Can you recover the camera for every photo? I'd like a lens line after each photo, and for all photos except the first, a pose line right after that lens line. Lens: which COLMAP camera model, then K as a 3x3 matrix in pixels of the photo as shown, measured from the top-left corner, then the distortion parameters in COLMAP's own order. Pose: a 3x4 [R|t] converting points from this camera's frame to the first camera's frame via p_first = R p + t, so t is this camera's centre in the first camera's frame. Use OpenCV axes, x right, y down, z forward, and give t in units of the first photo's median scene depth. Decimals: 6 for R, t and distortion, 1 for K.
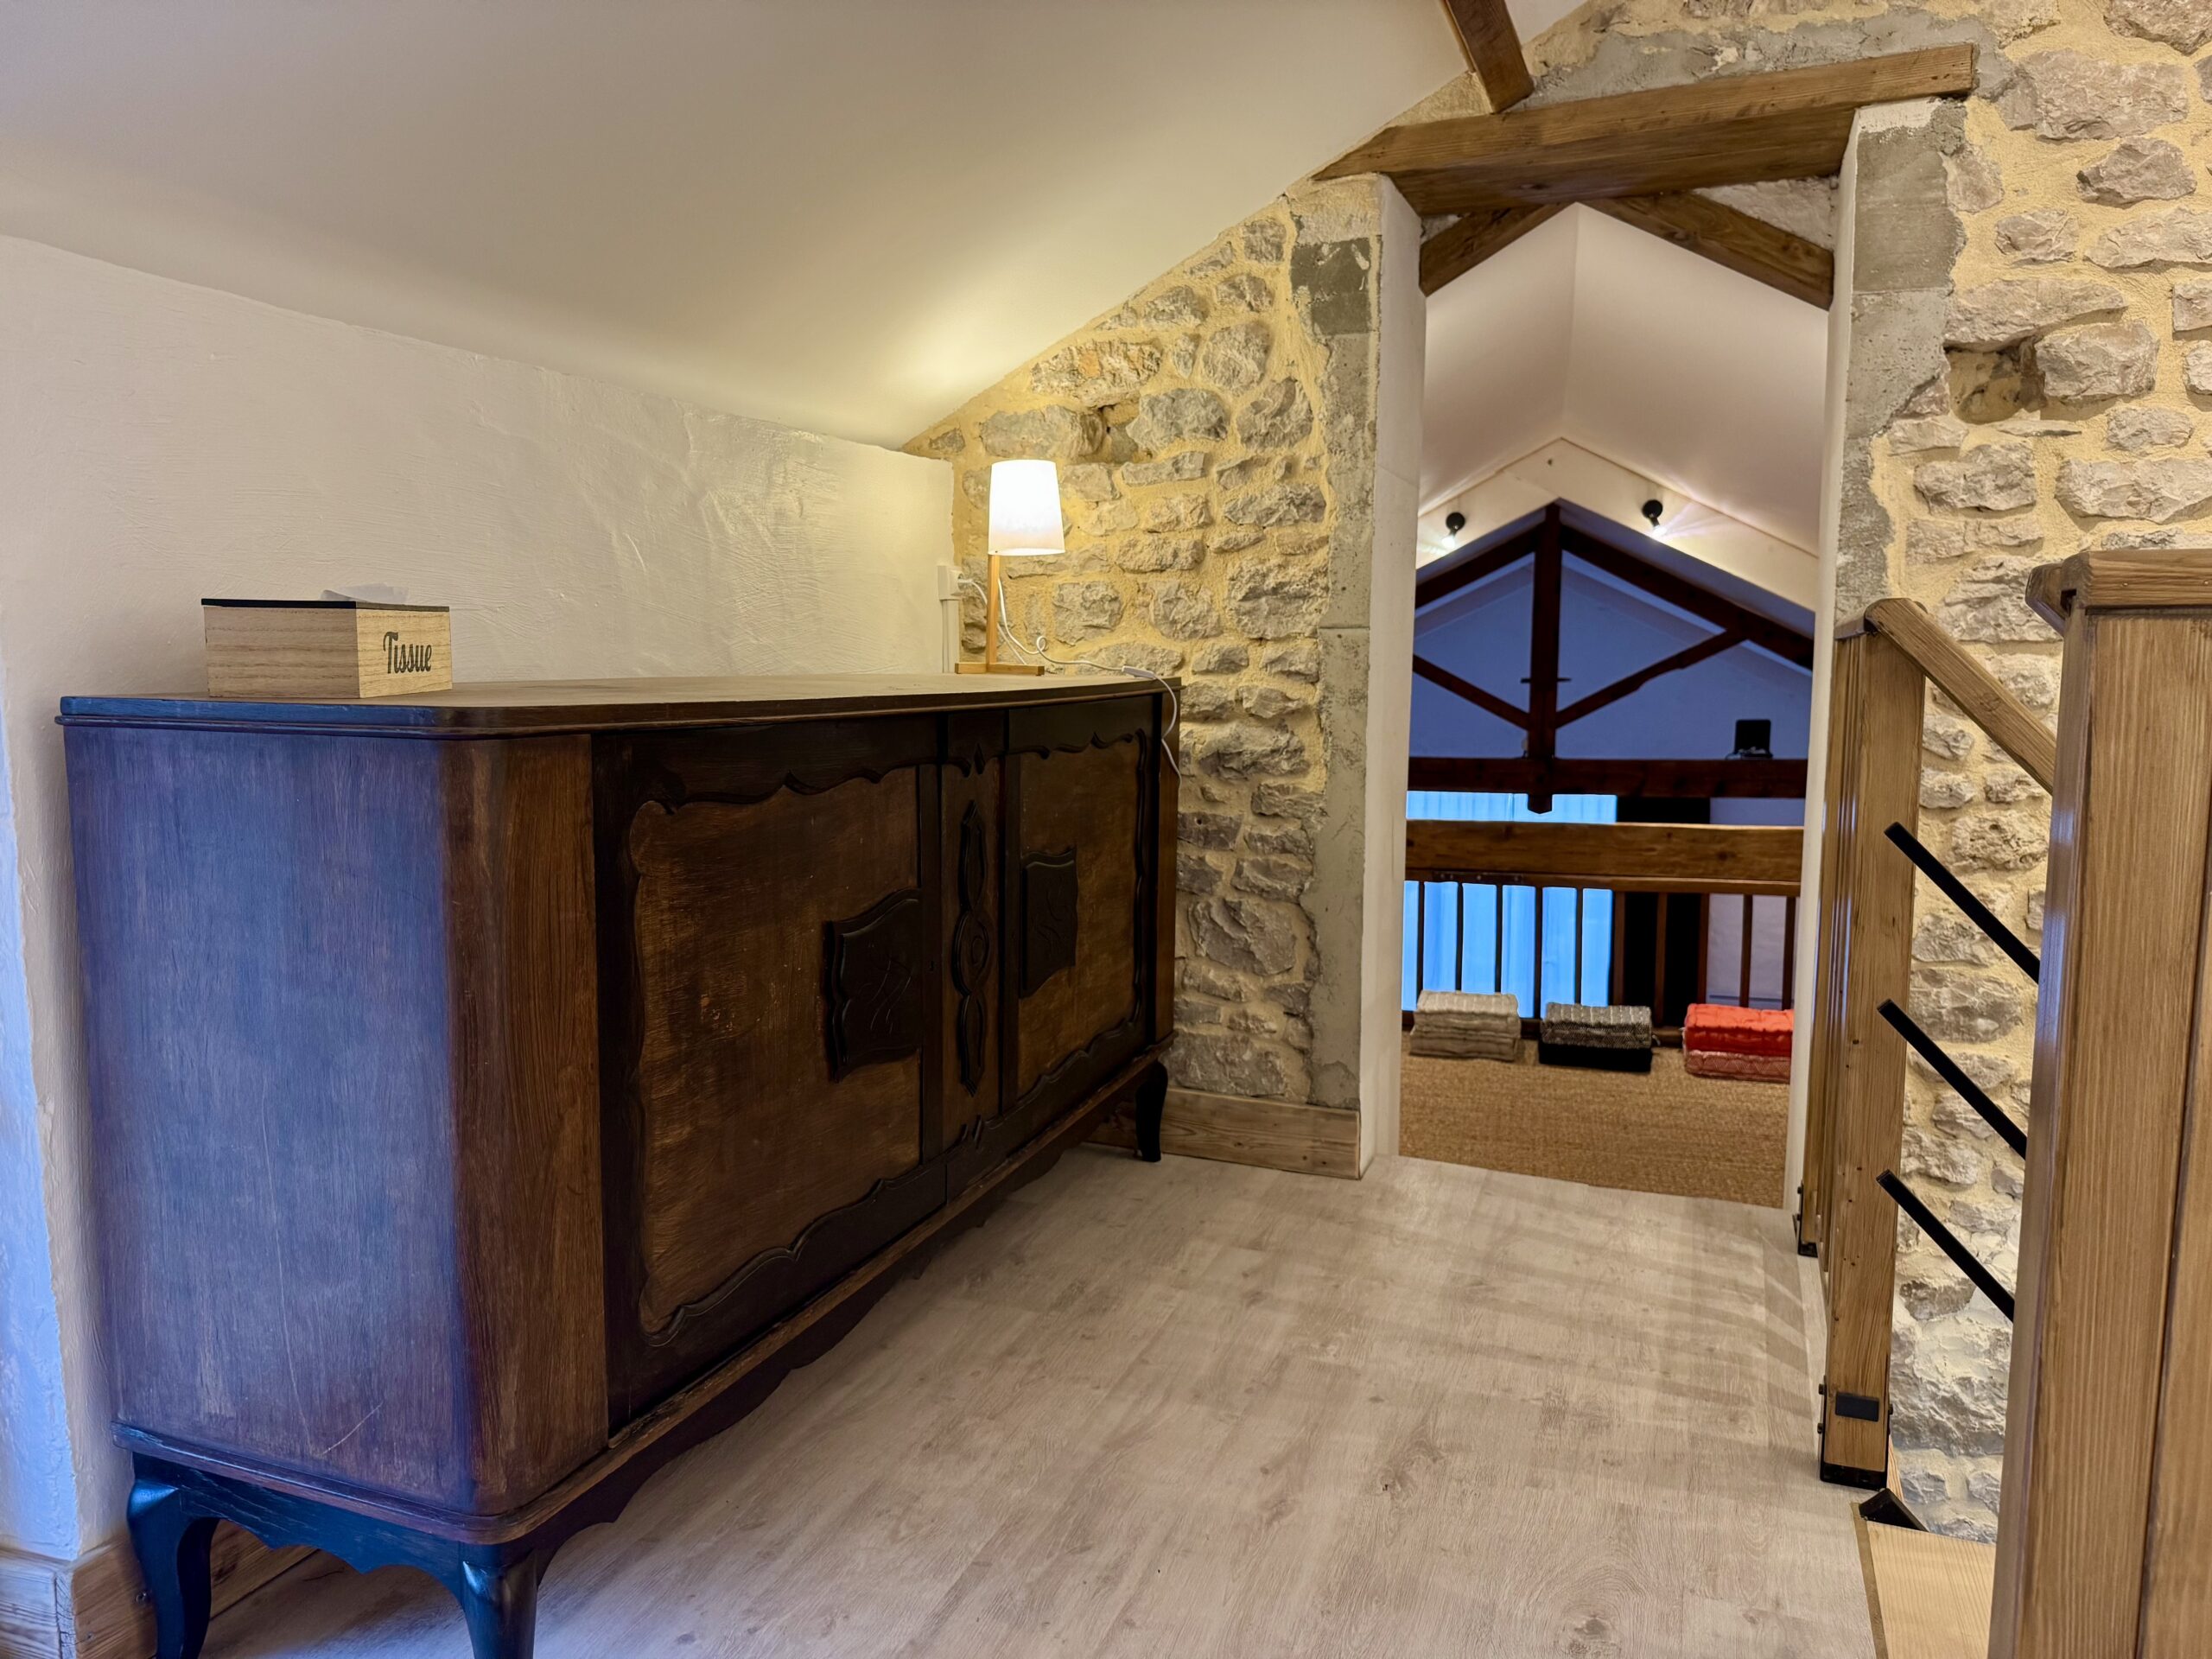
lens RADIAL K [[1541.3, 0, 1105.4], [0, 1541.3, 830.7], [0, 0, 1]] dist [0.040965, -0.052989]
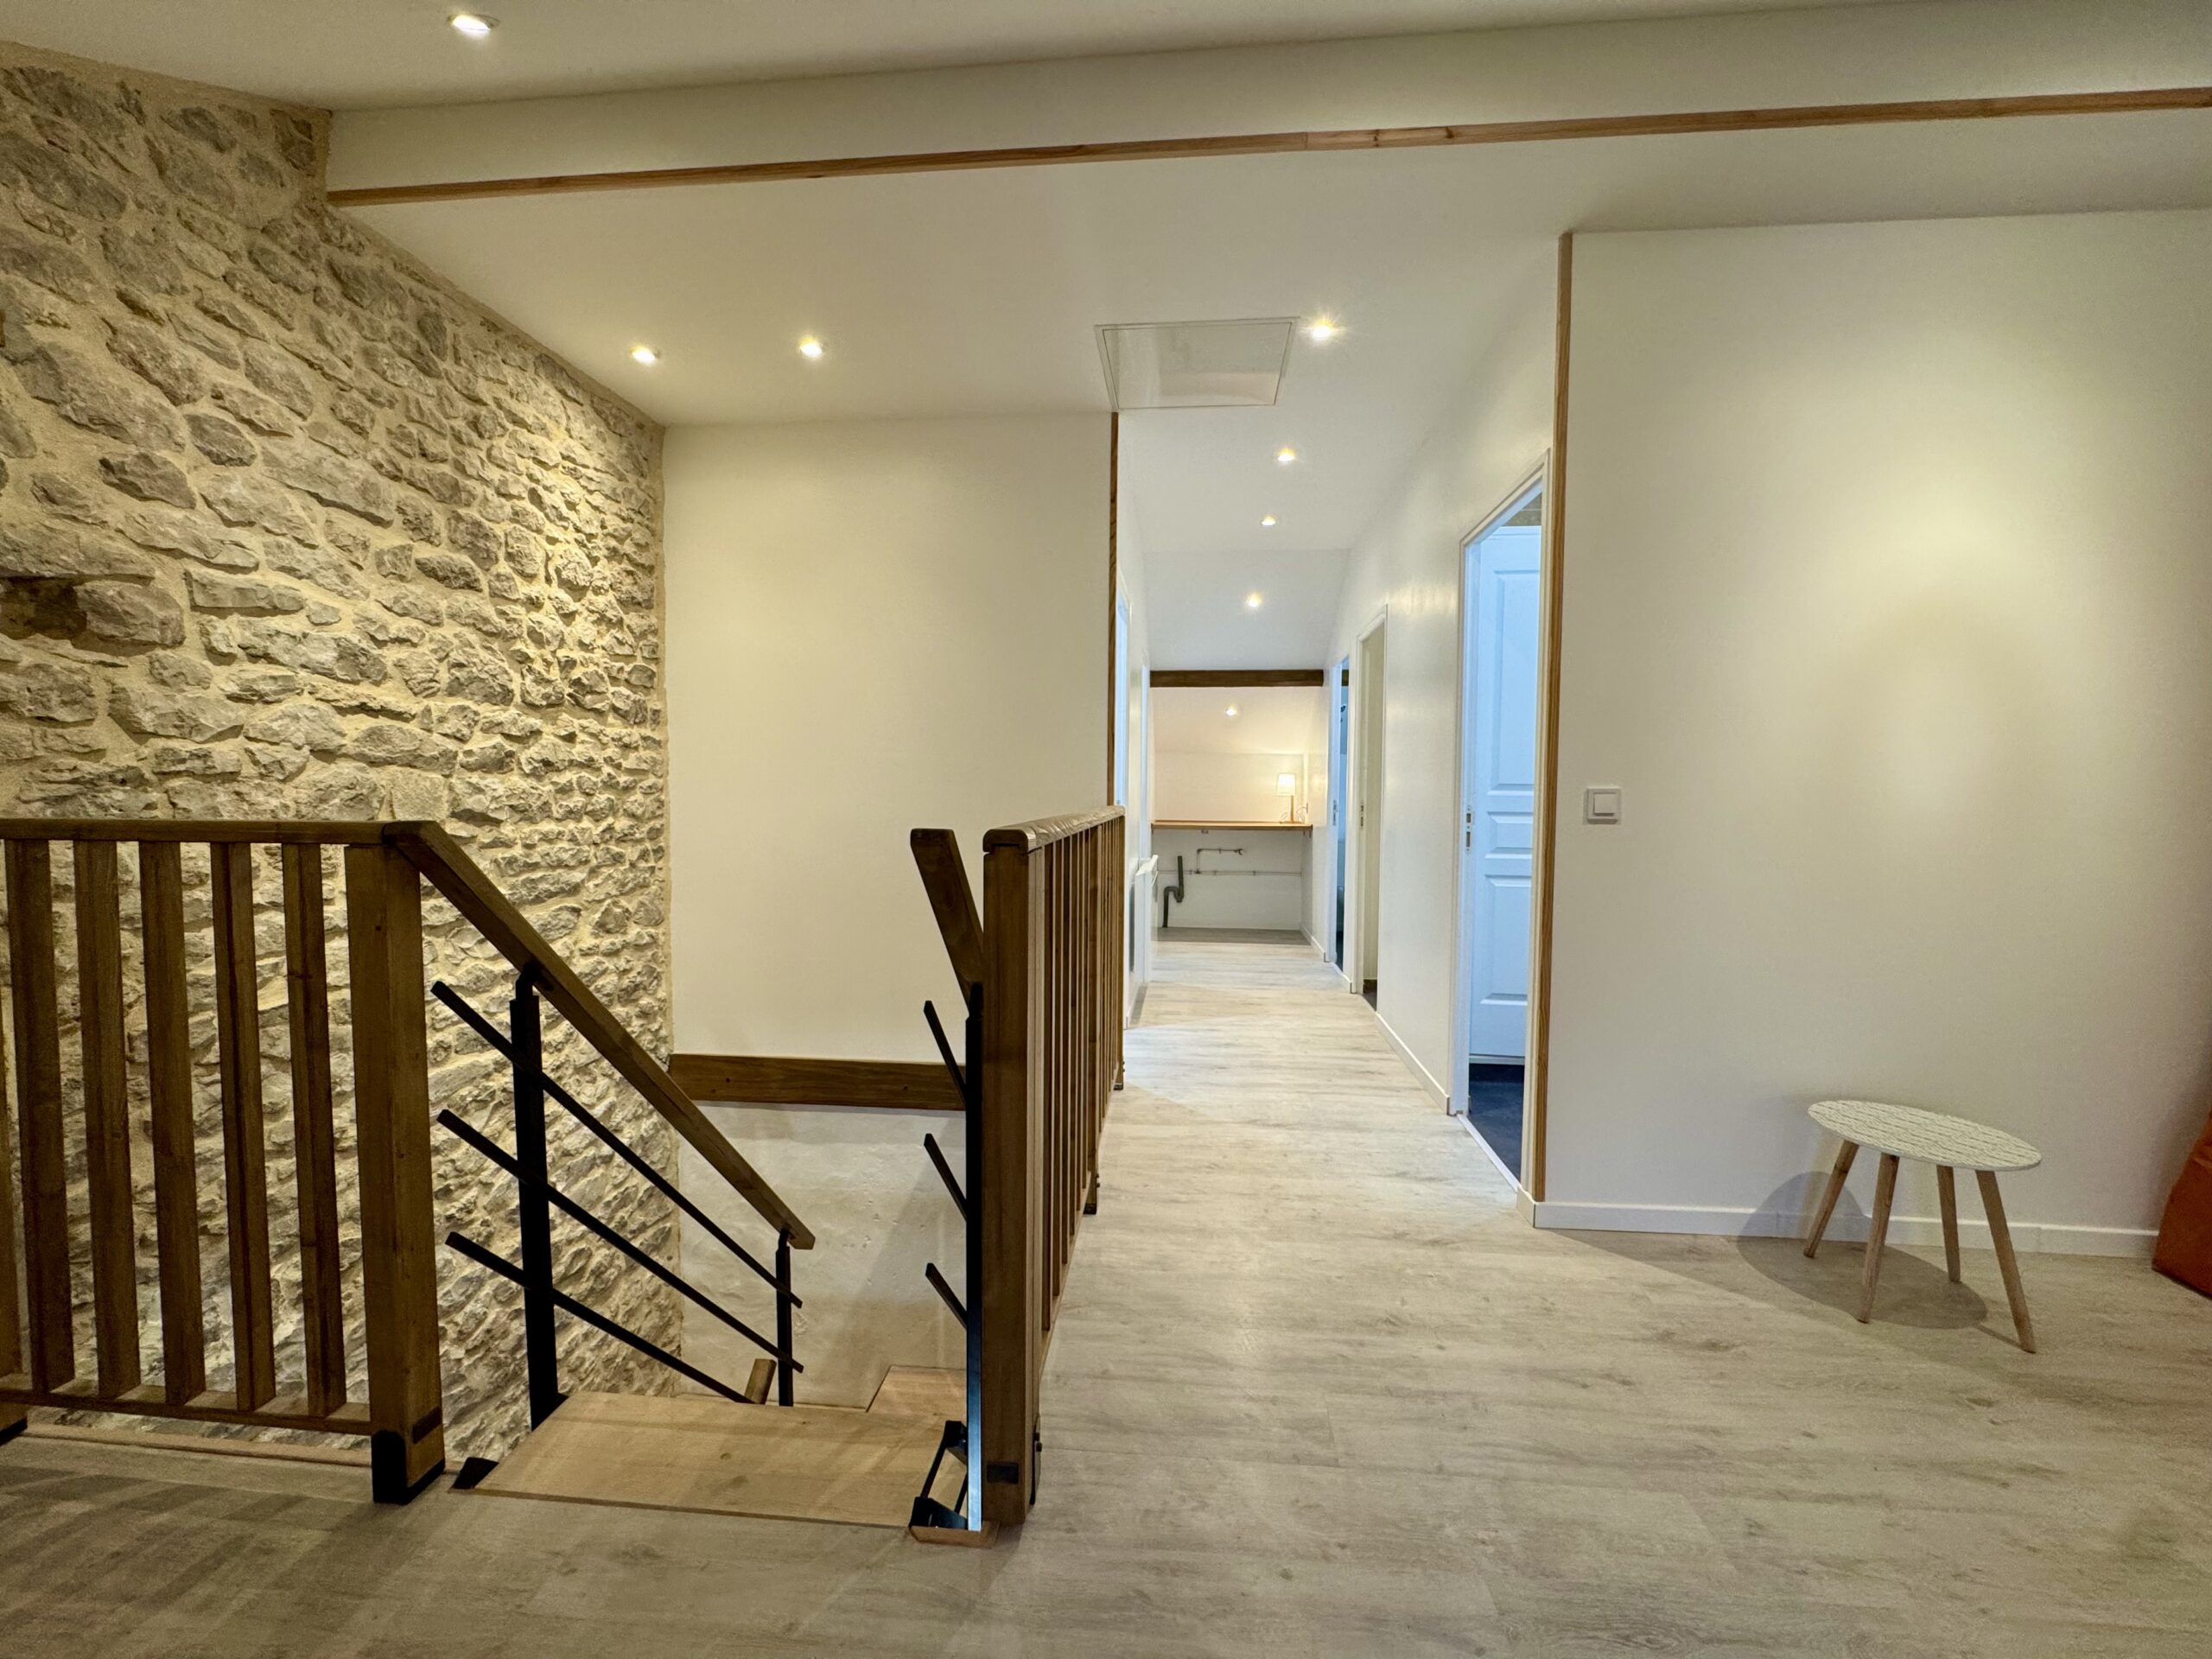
lens RADIAL K [[885.0, 0, 1098.8], [0, 885.0, 824.4], [0, 0, 1]] dist [-0.014694, 0.000775]
pose [[-0.281273, -0.040847, 0.958758, -0.270048], [0.104060, 0.991904, 0.072788, -0.095819], [-0.953969, 0.120242, -0.274746, 0.444306]]
